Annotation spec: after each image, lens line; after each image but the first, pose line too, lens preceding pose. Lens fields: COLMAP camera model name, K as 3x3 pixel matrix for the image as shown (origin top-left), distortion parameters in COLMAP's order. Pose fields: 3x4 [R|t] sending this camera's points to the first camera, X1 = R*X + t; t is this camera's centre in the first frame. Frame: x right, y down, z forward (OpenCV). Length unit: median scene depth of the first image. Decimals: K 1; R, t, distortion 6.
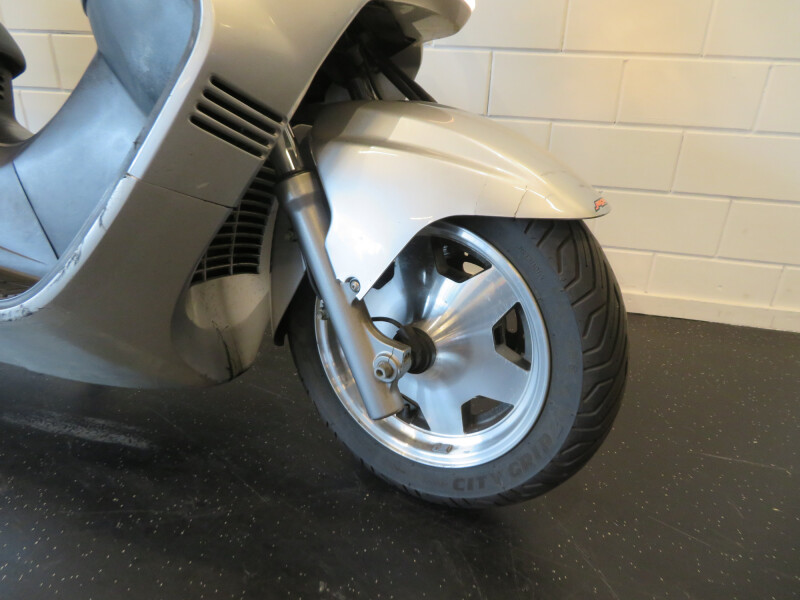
lens RADIAL K [[580.1, 0, 400.0], [0, 580.1, 300.0], [0, 0, 1]] dist [-0.050770, 0.049279]
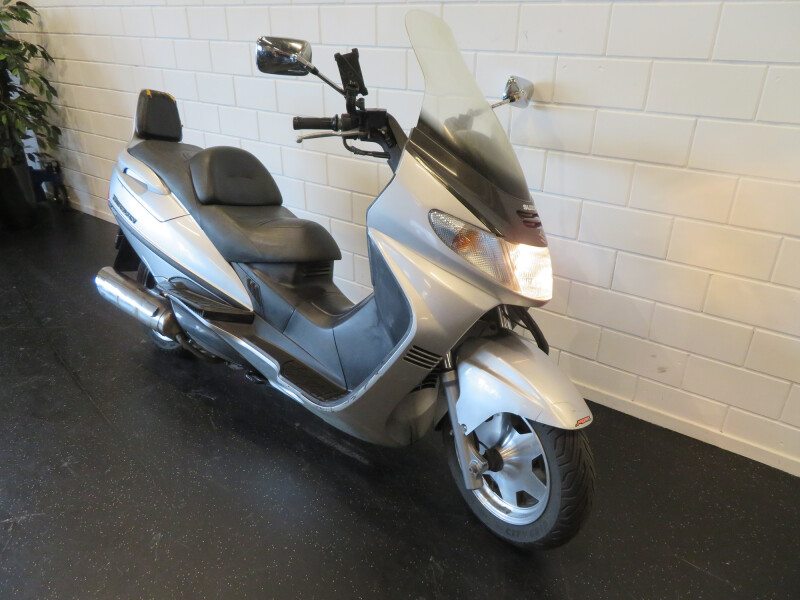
lens RADIAL K [[569.7, 0, 400.0], [0, 569.7, 300.0], [0, 0, 1]] dist [0.002525, 0.000213]
pose [[0.914369, 0.155208, -0.373951, 0.372270], [-0.151348, 0.987676, 0.039863, -0.482651], [0.375530, 0.020147, 0.926591, -0.957178]]
